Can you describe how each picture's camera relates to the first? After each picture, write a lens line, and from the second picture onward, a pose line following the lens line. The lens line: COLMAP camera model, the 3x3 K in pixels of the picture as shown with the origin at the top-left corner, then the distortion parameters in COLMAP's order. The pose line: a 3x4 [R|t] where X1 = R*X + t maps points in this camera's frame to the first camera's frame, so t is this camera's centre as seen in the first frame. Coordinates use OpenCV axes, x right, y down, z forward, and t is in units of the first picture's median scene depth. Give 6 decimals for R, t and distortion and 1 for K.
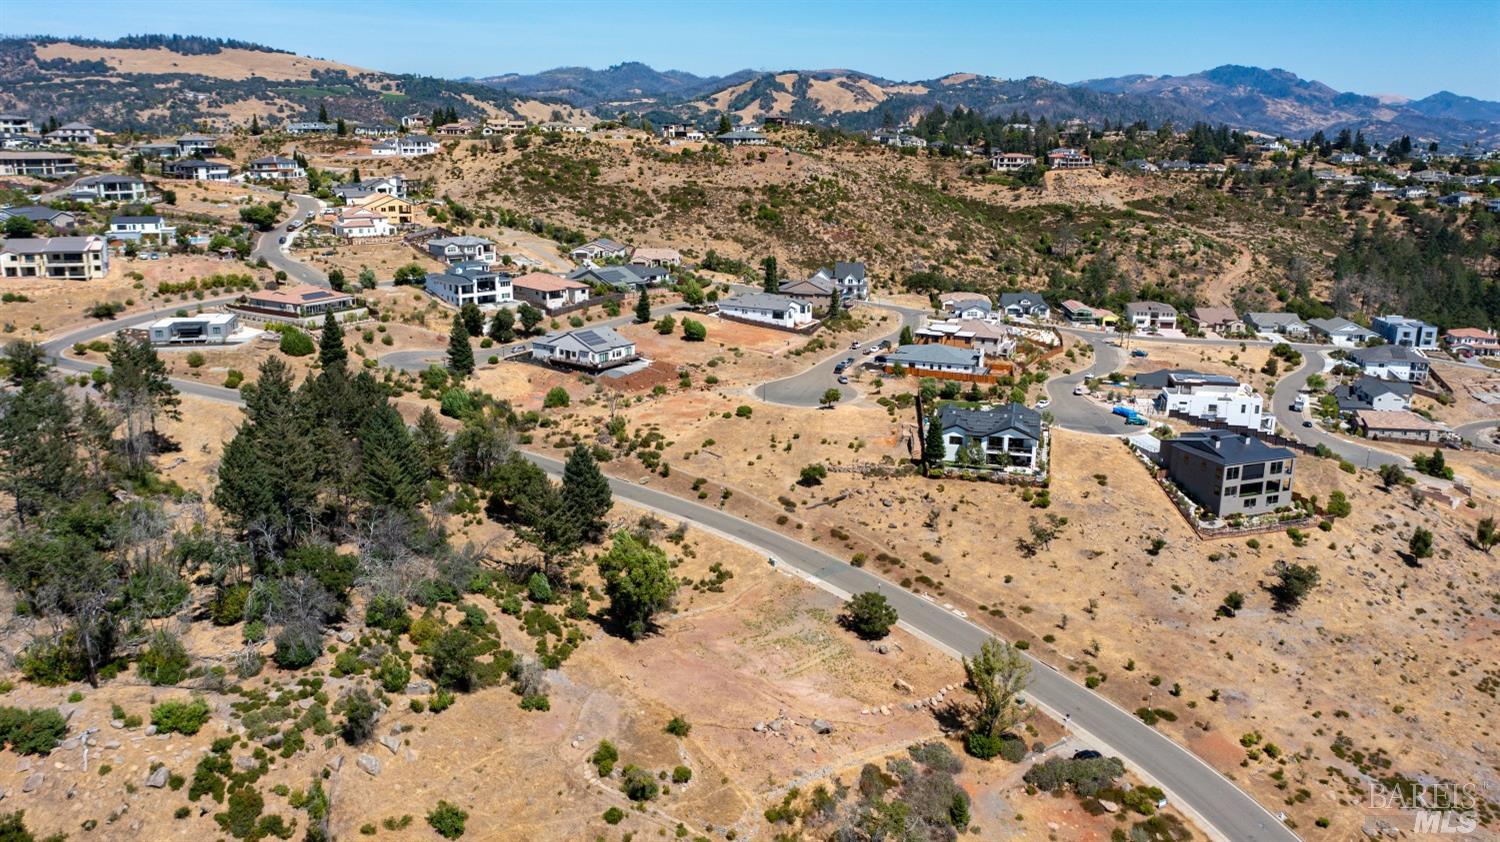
lens RADIAL K [[1180.0, 0, 819.4], [0, 1180.0, 418.9], [0, 0, 1]] dist [-0.012719, -0.001490]
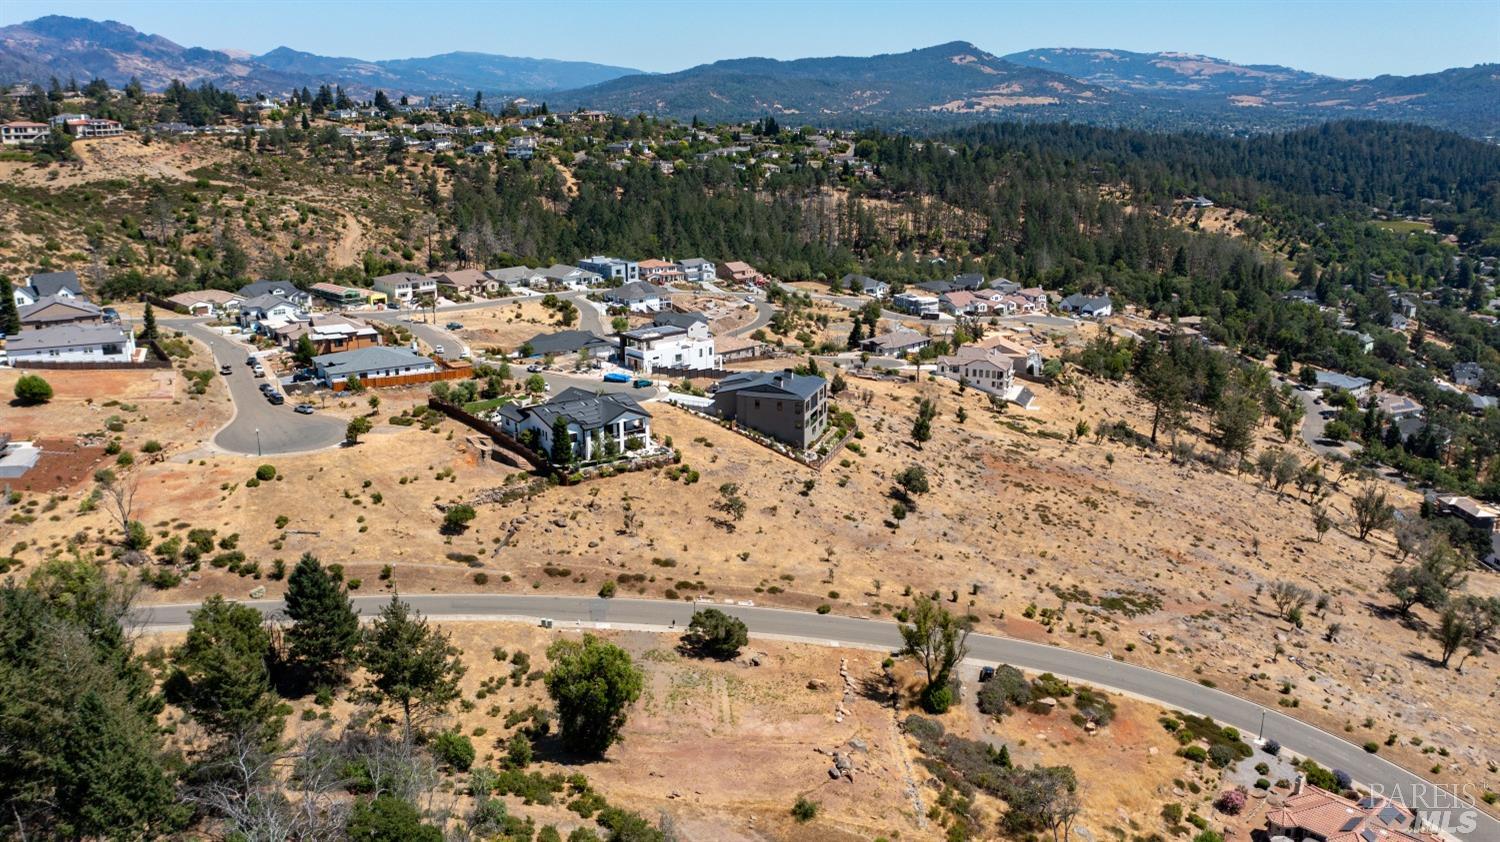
lens RADIAL K [[1180.0, 0, 819.4], [0, 1180.0, 418.9], [0, 0, 1]] dist [-0.012719, -0.001490]
pose [[0.642426, -0.219791, 0.734153, -0.244783], [0.193641, 0.973459, 0.121987, -0.040481], [-0.741479, 0.063794, 0.667936, 0.151576]]
